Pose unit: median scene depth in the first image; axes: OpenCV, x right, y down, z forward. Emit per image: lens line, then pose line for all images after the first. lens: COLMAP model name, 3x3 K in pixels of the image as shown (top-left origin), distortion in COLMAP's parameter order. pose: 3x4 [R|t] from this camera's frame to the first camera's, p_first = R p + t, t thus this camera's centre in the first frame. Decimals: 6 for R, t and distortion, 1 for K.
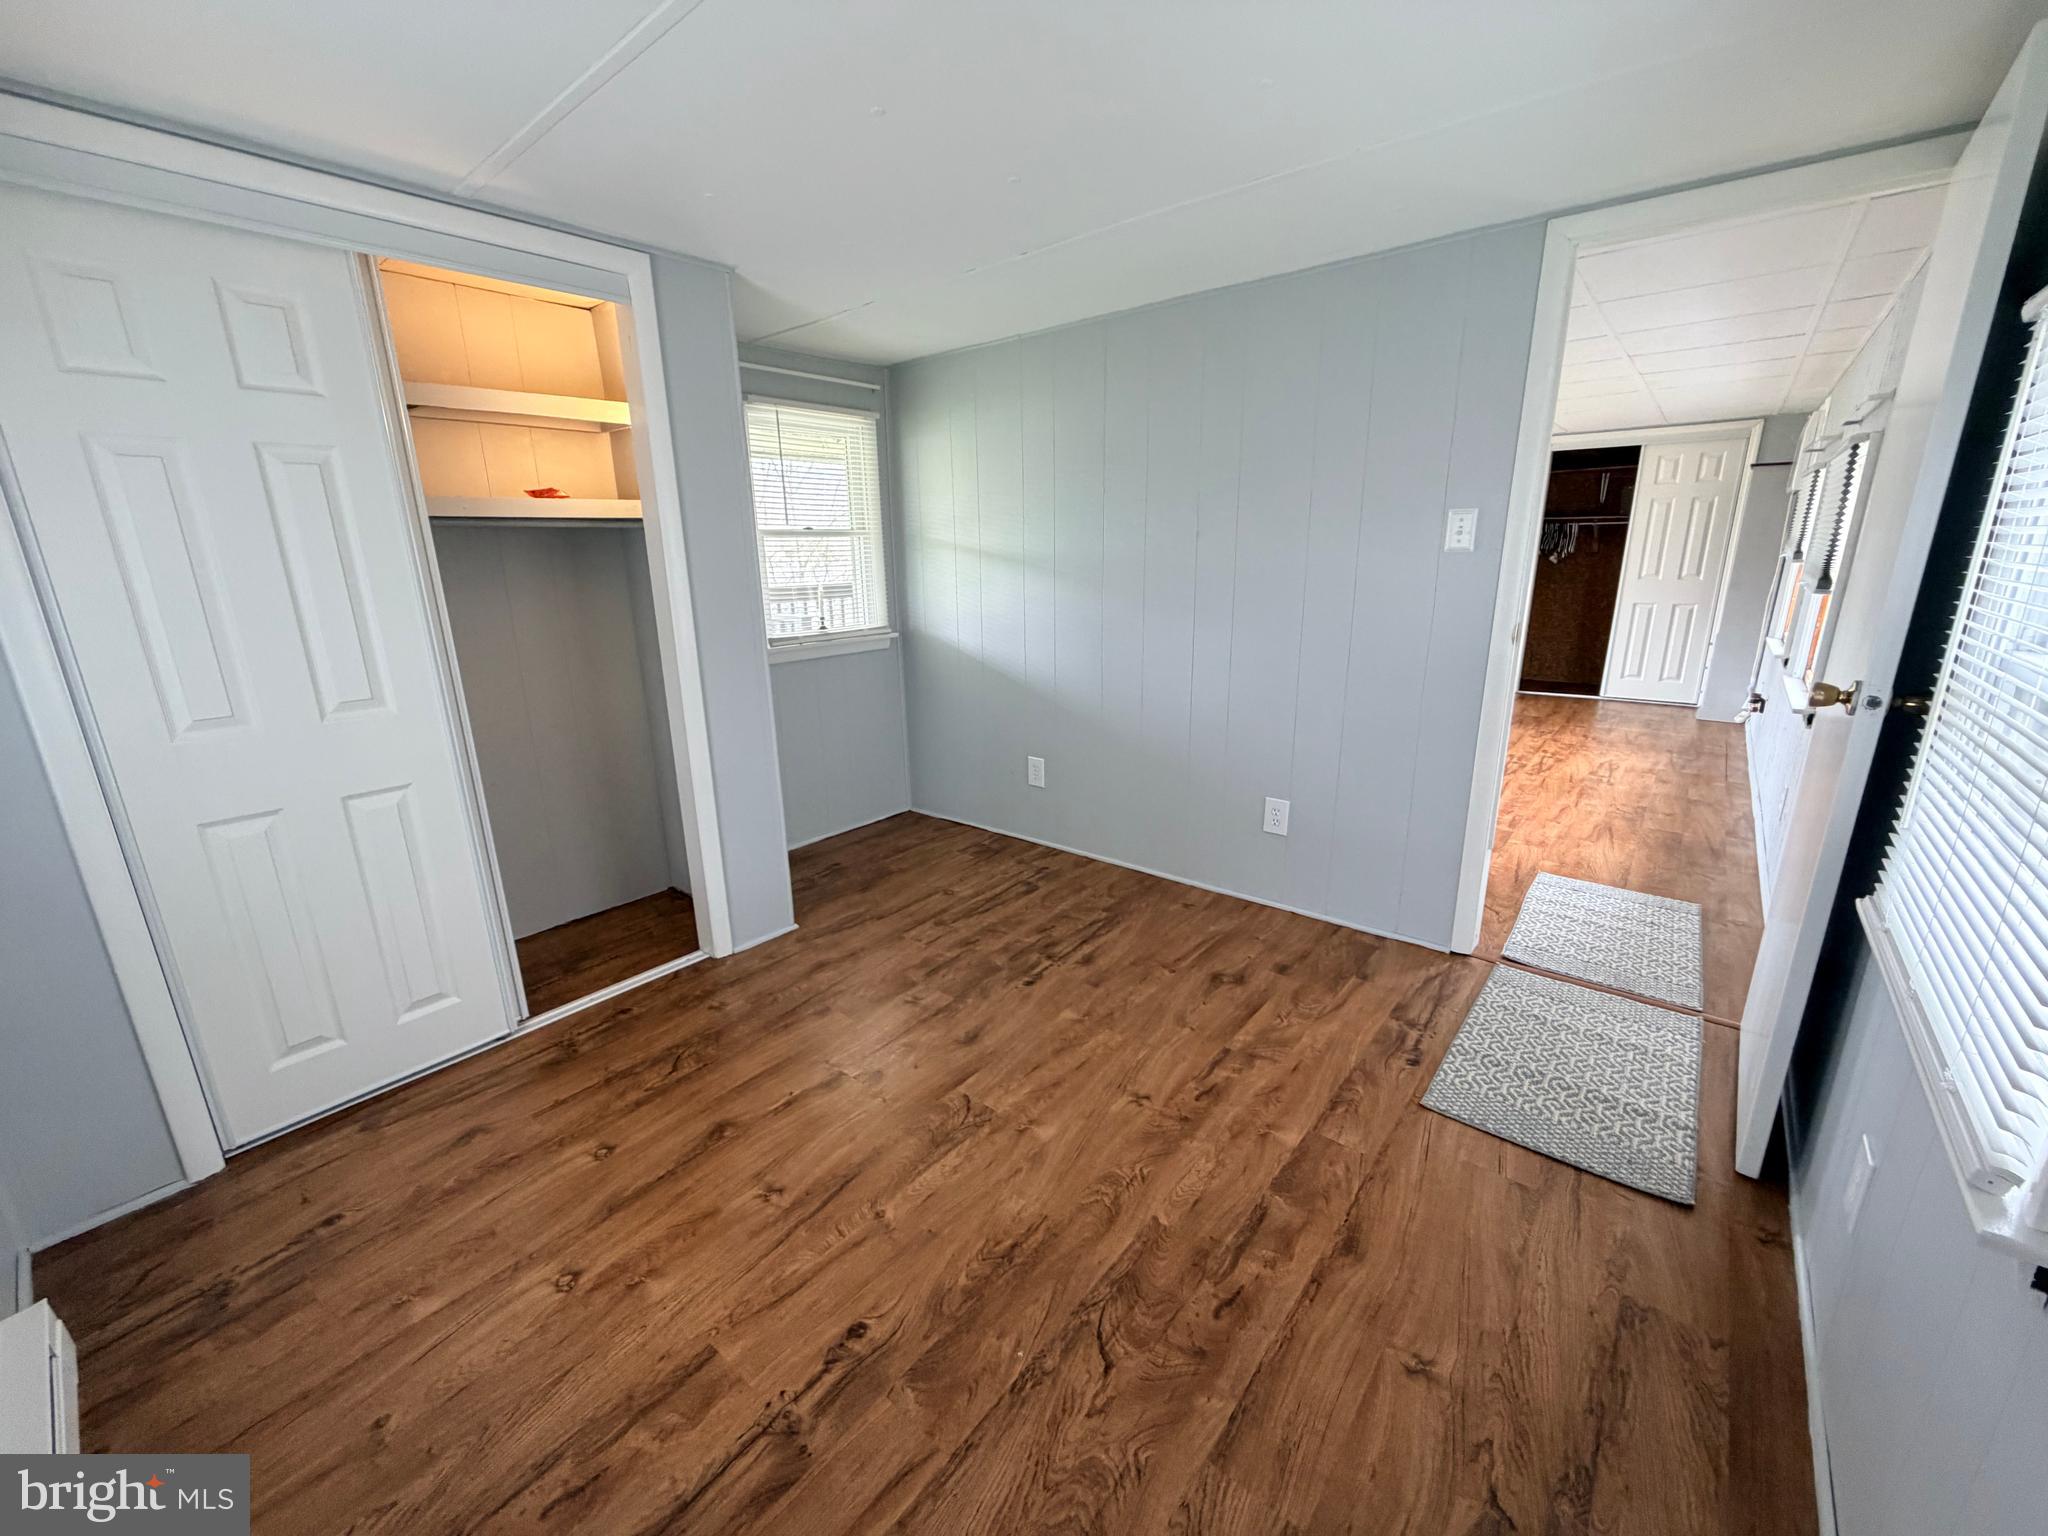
lens RADIAL K [[815.4, 0, 1015.4], [0, 815.4, 768.4], [0, 0, 1]] dist [0.002082, -0.000401]
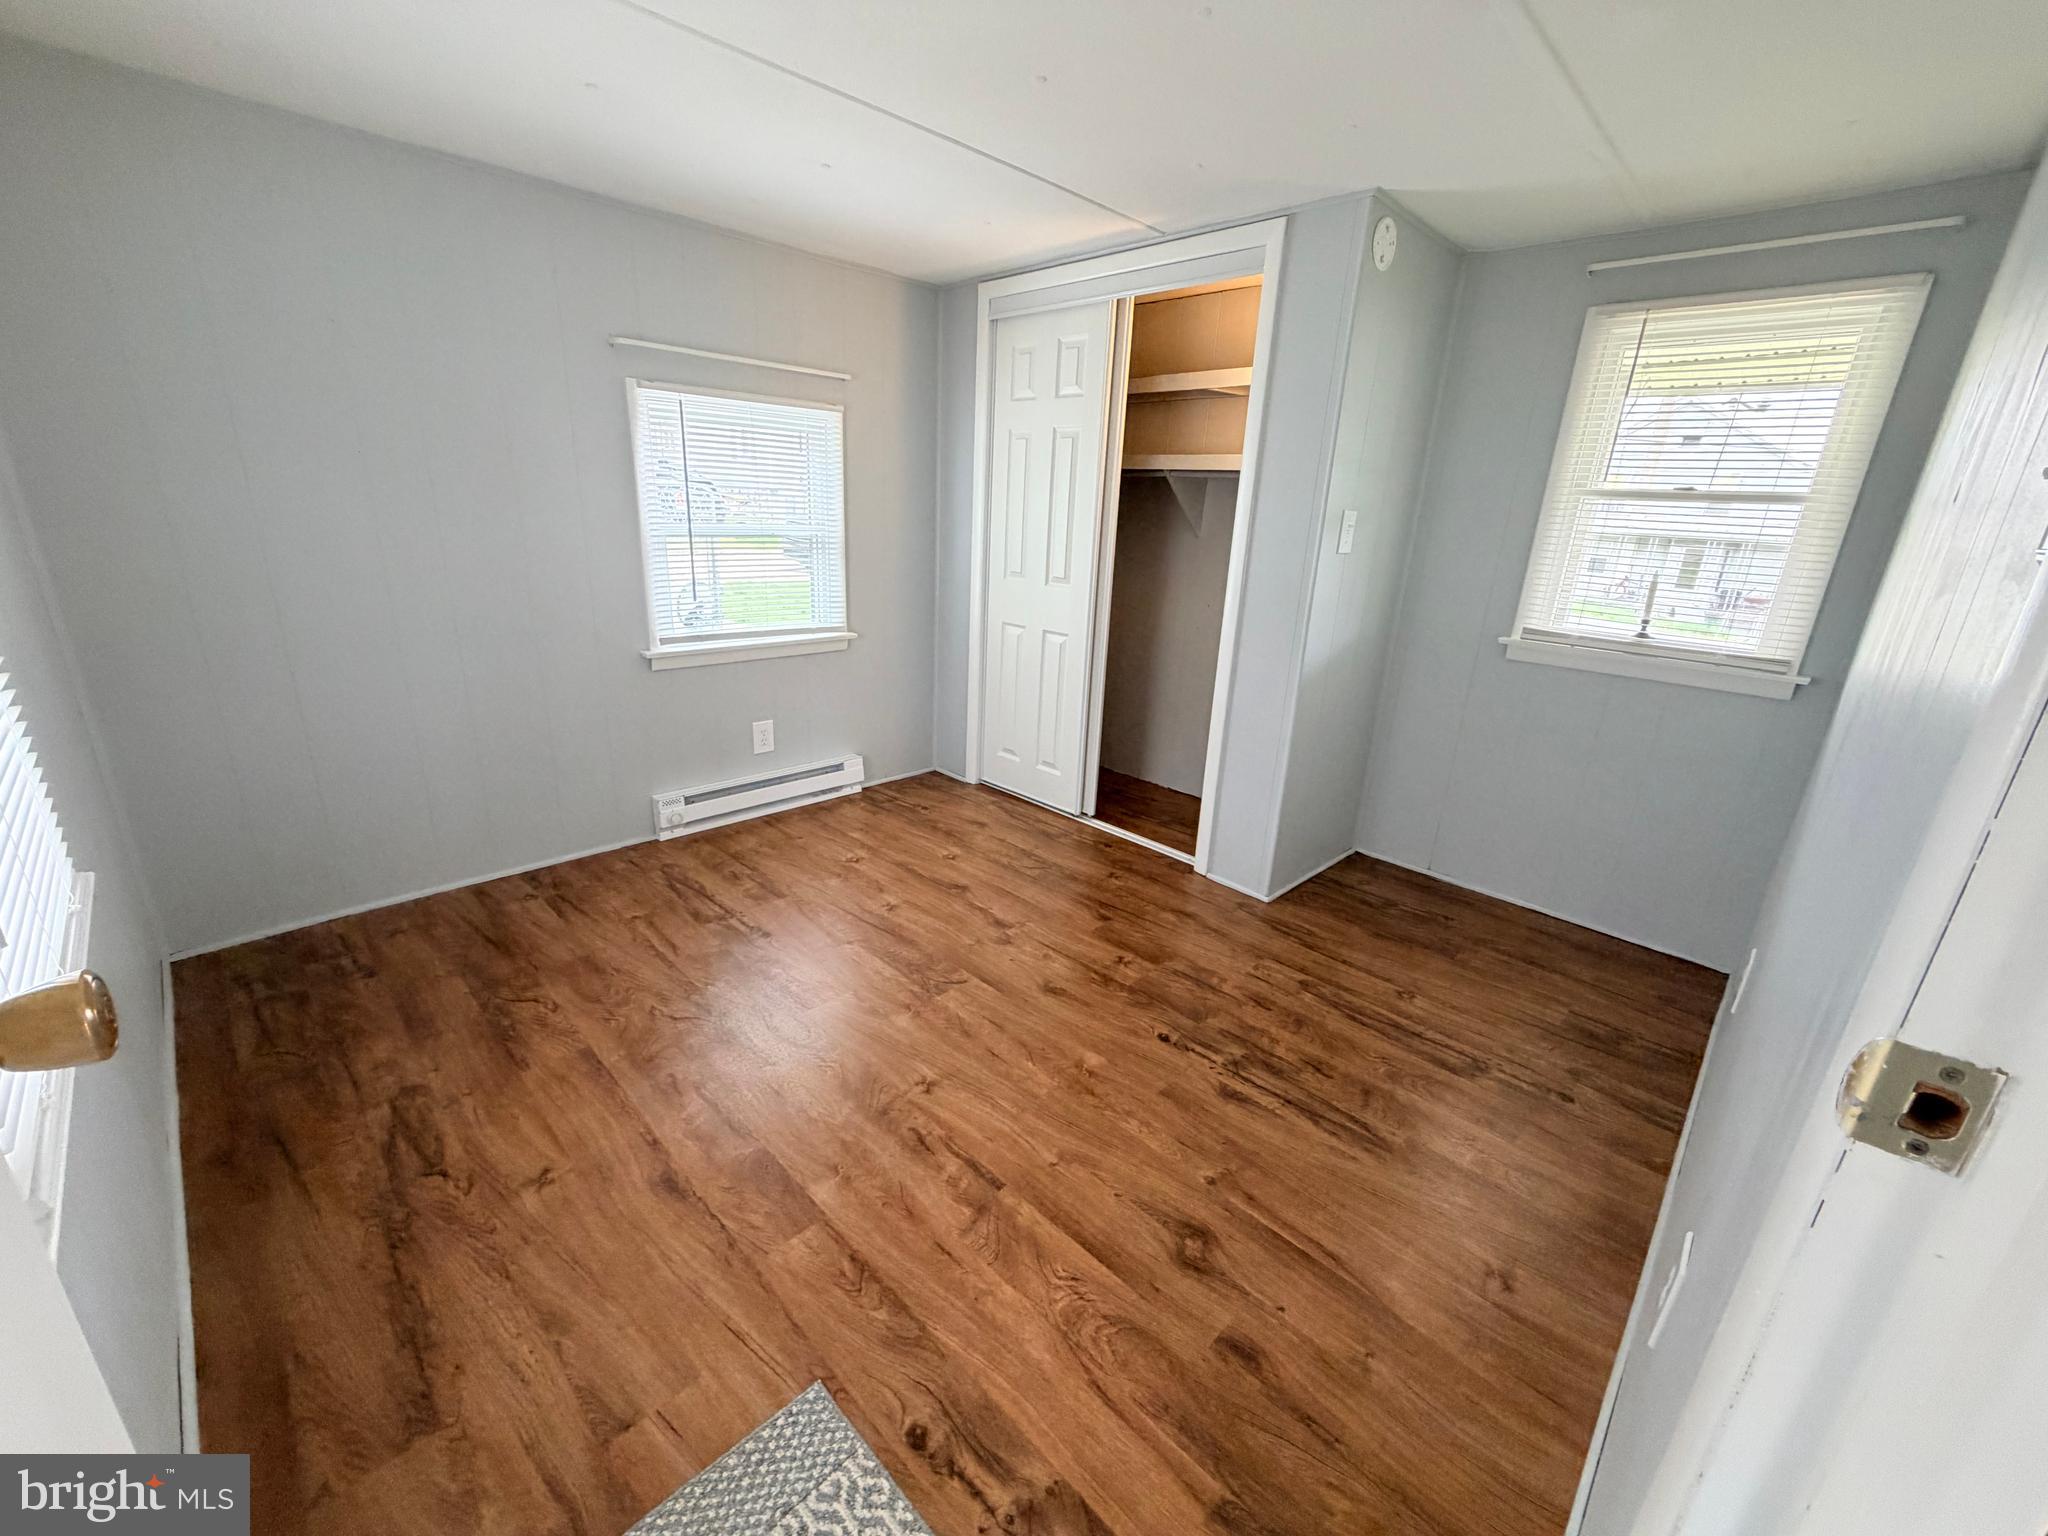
lens RADIAL K [[815.4, 0, 1015.2], [0, 815.4, 766.2], [0, 0, 1]] dist [0.002082, -0.000401]
pose [[-0.086919, 0.324940, -0.941732, 0.734712], [-0.305886, 0.890940, 0.335647, -0.214785], [0.948092, 0.317237, 0.021955, 0.779527]]
